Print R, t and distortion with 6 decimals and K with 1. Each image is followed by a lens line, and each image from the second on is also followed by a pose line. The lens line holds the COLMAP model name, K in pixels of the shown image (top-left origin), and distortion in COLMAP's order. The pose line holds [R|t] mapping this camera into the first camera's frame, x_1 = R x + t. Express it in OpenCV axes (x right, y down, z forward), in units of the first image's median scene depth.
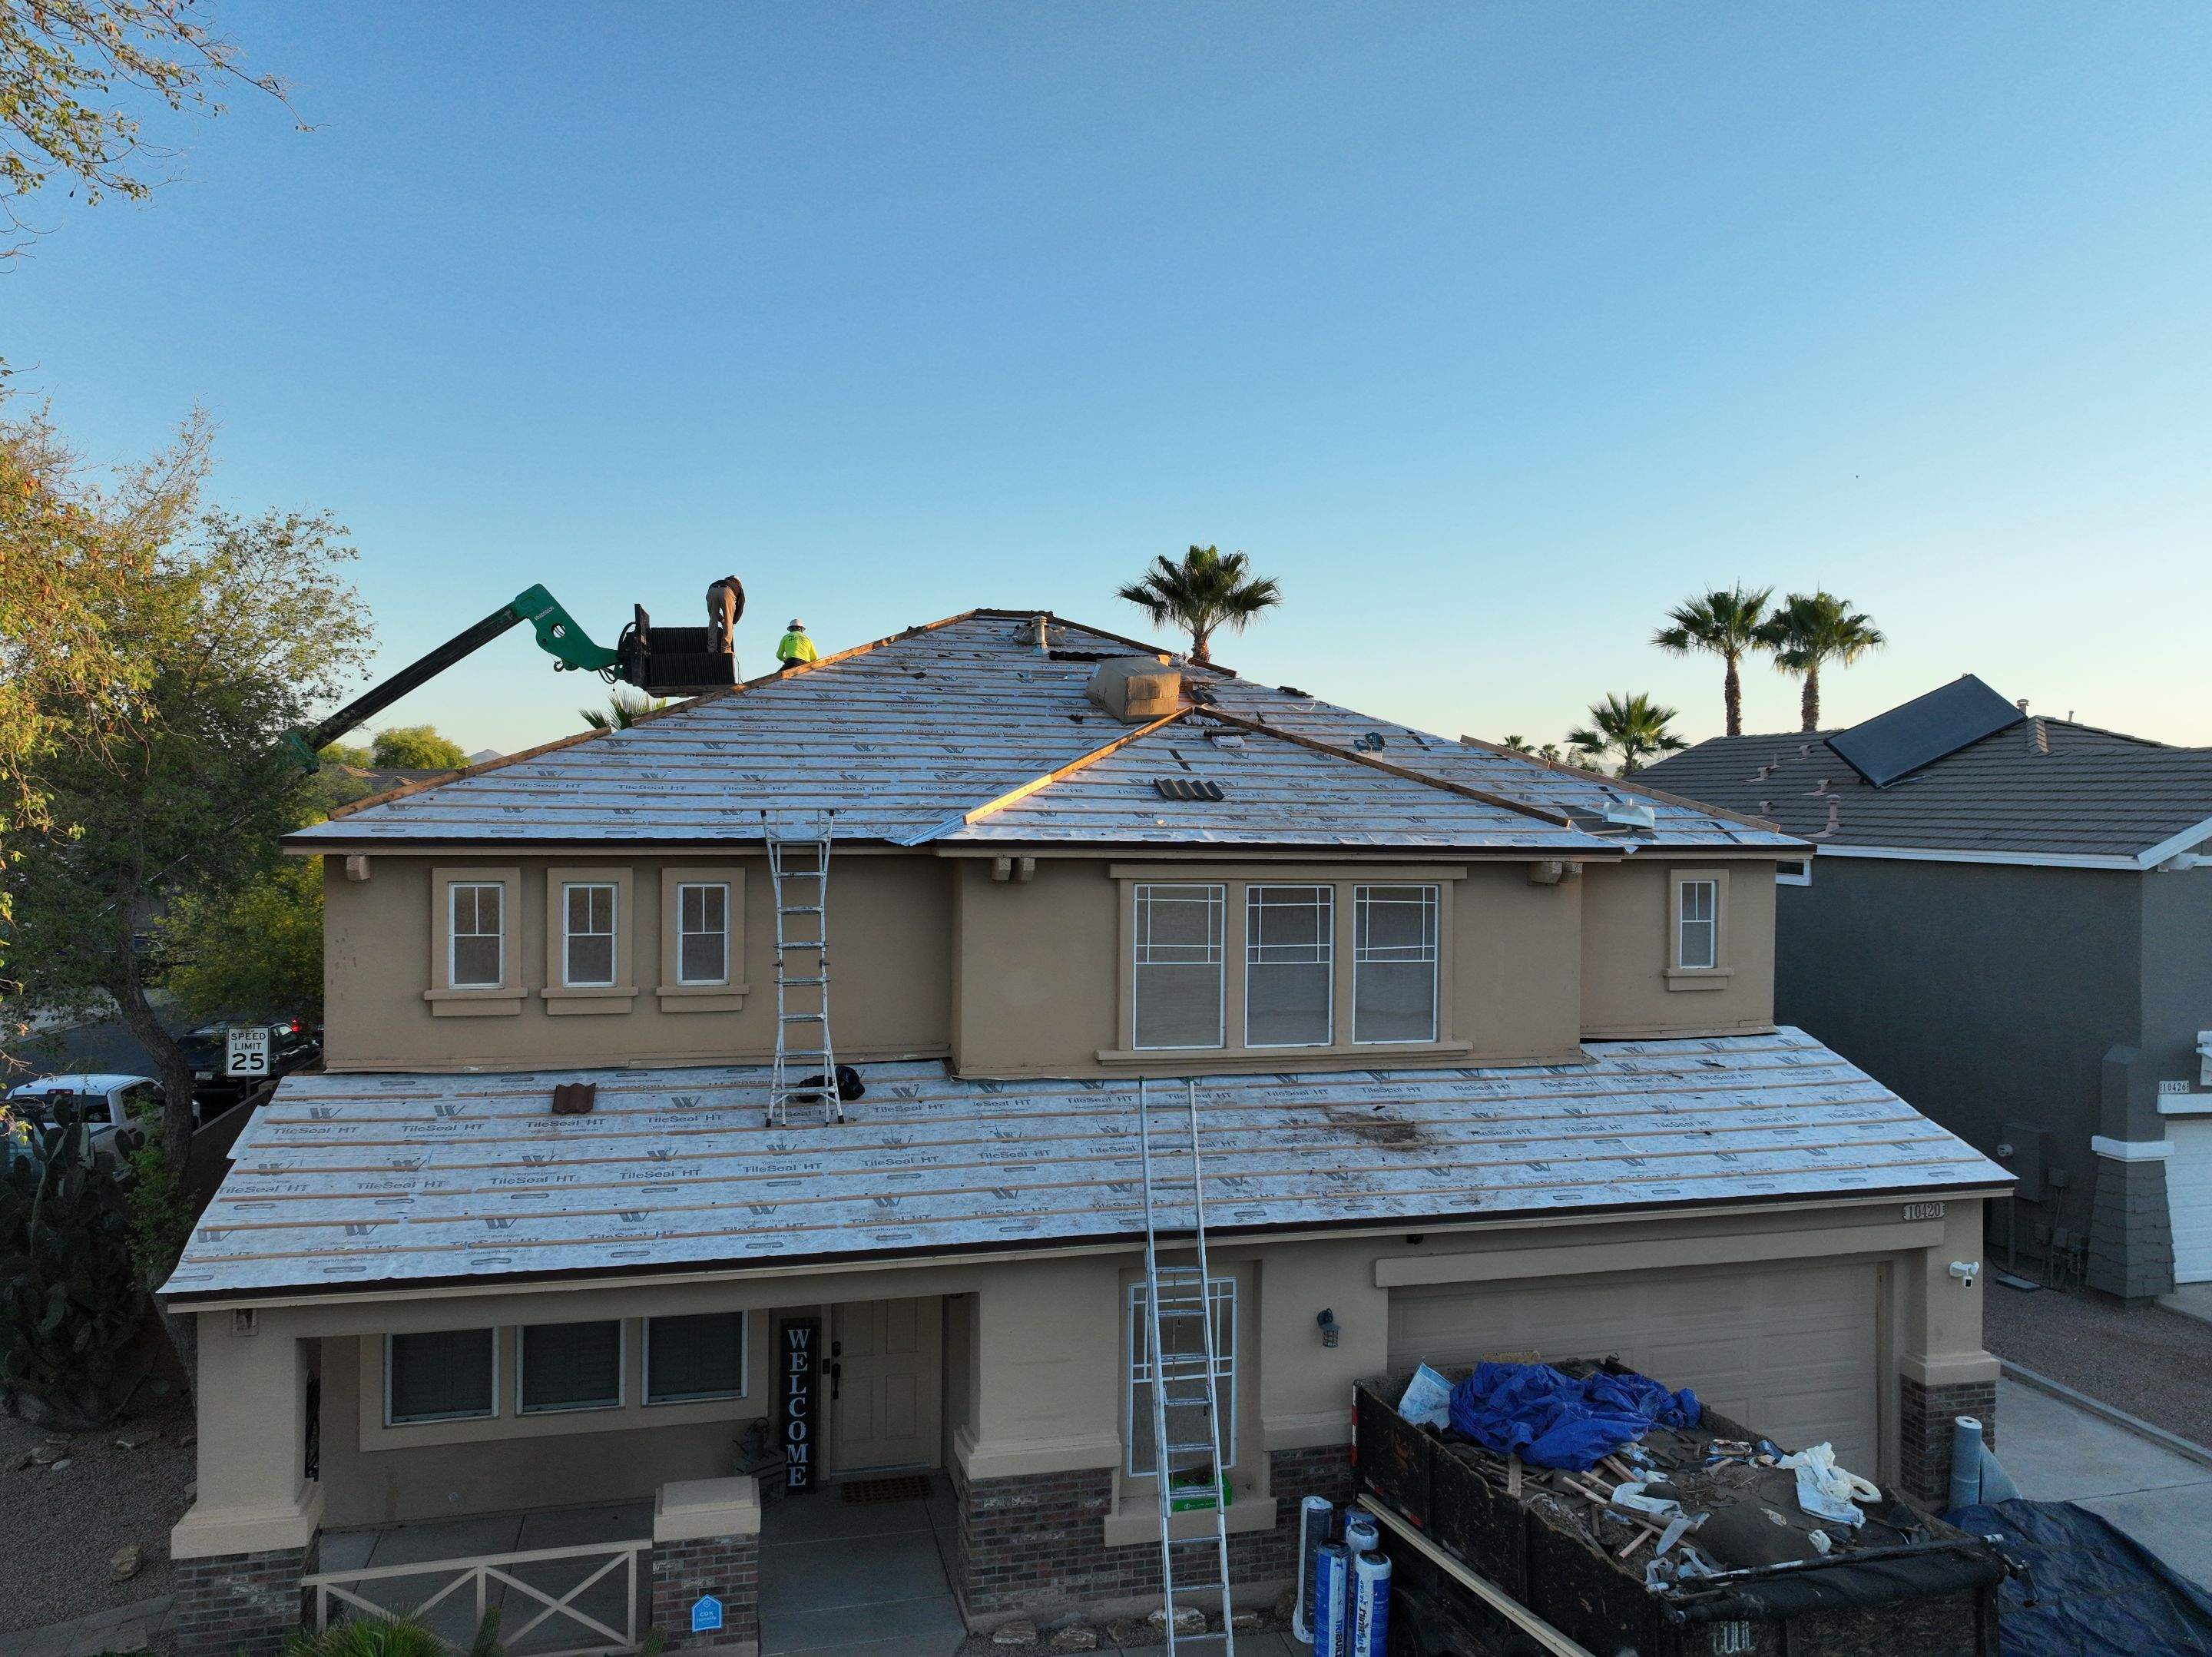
lens RADIAL K [[1566.0, 0, 1102.7], [0, 1566.0, 821.6], [0, 0, 1]] dist [-0.009314, 0.021486]
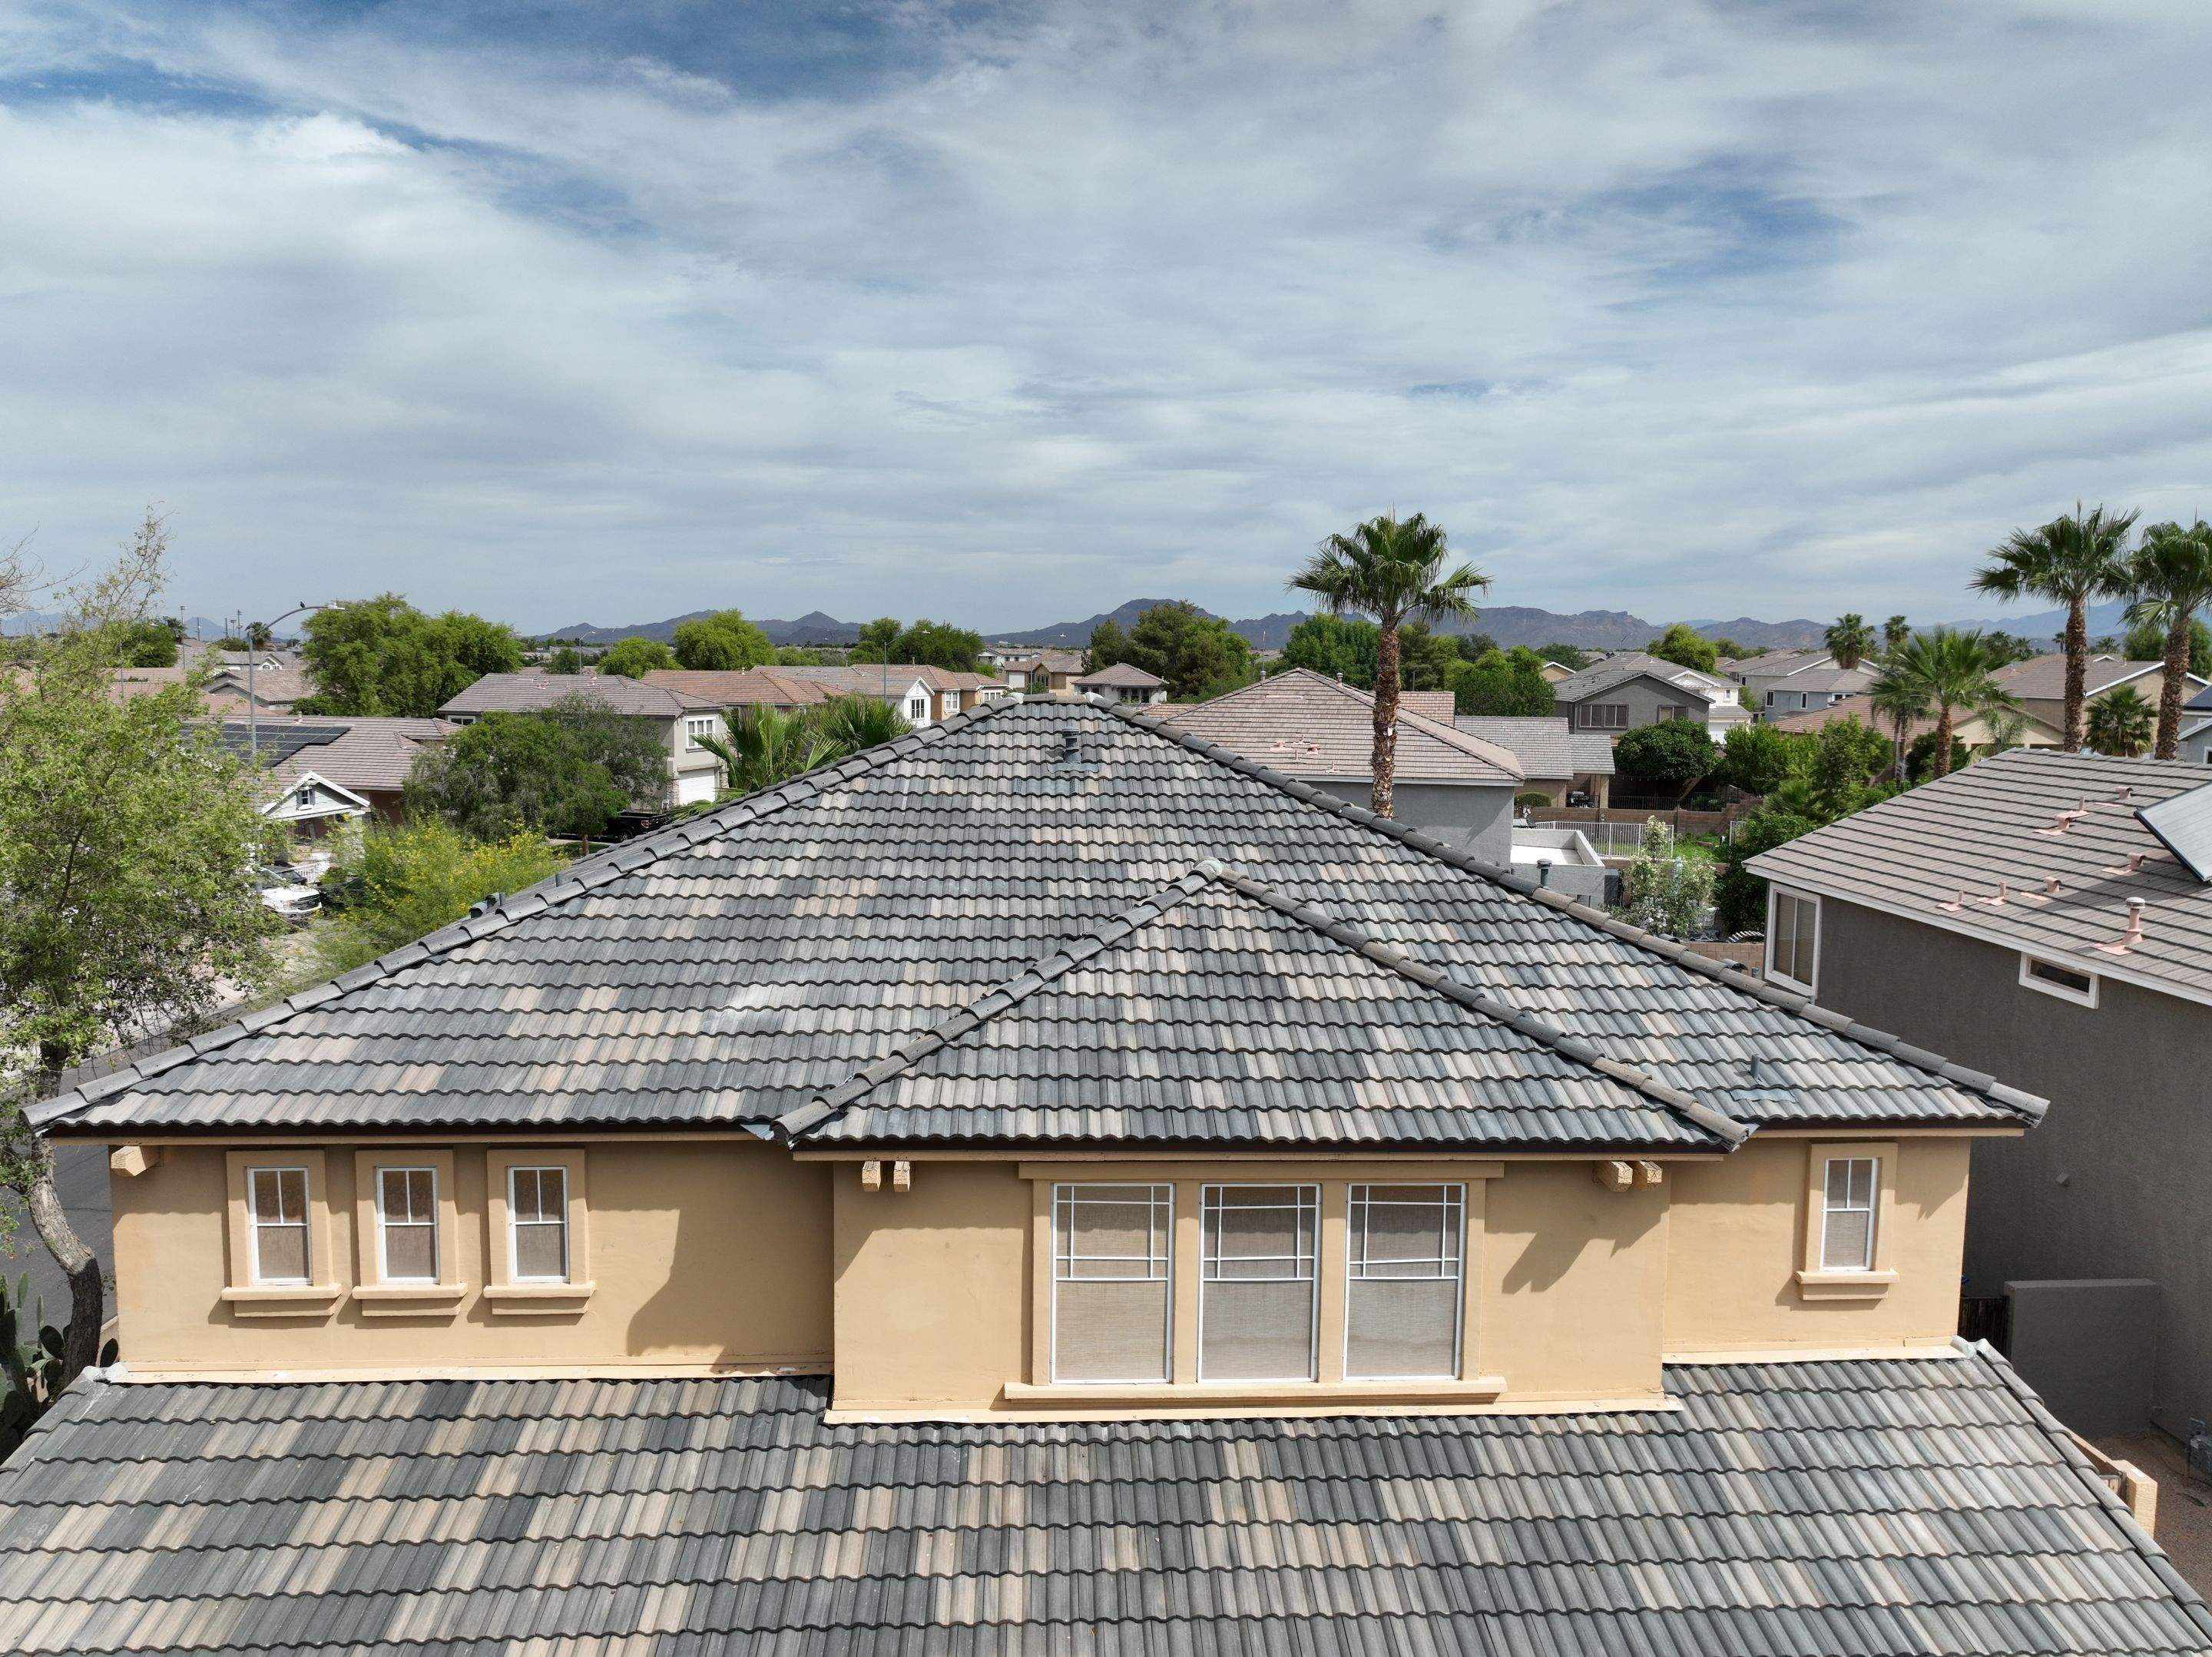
lens RADIAL K [[1561.2, 0, 1102.3], [0, 1561.2, 824.1], [0, 0, 1]] dist [0.002909, -0.000506]
pose [[0.981091, 0.021581, -0.192339, 0.201929], [-0.004130, 0.995872, 0.090673, -0.223841], [0.193502, -0.088164, 0.977131, 0.256400]]
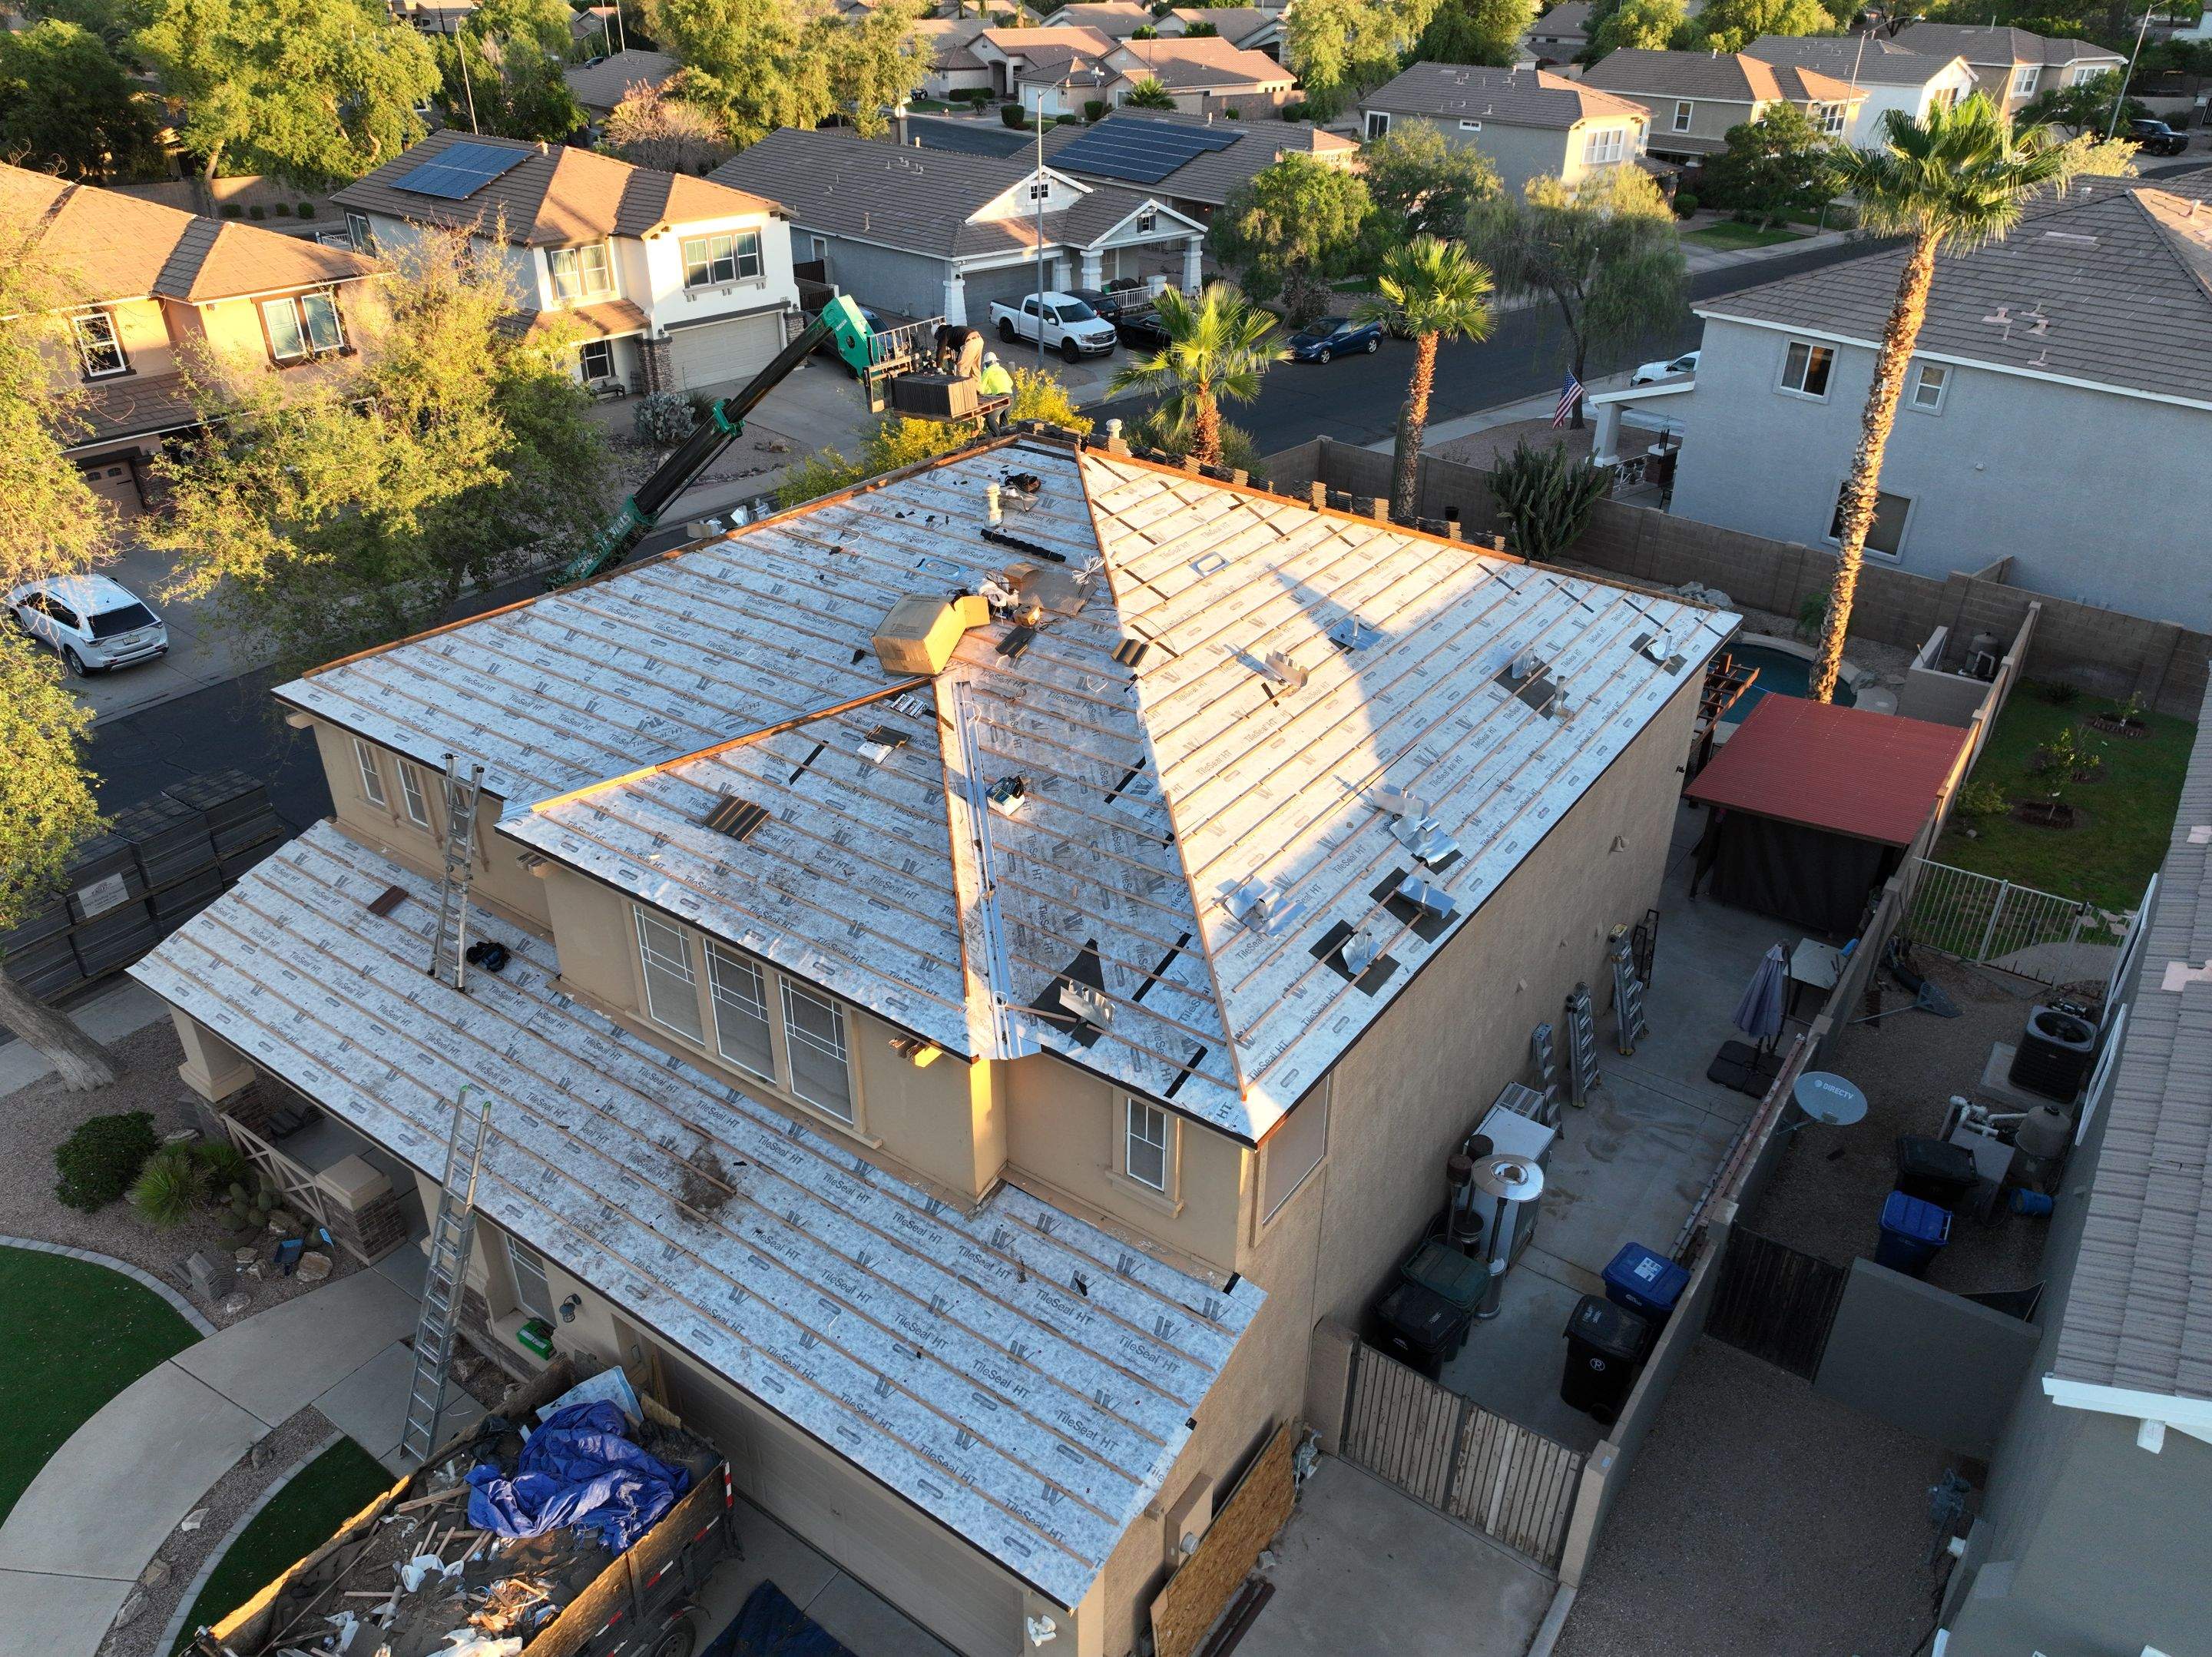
lens RADIAL K [[1552.3, 0, 1101.3], [0, 1552.3, 825.7], [0, 0, 1]] dist [-0.004254, 0.021657]
pose [[0.644241, 0.375145, -0.666498, 1.032414], [-0.009625, 0.875349, 0.483396, -0.592277], [0.764762, -0.305009, 0.567547, 0.662651]]
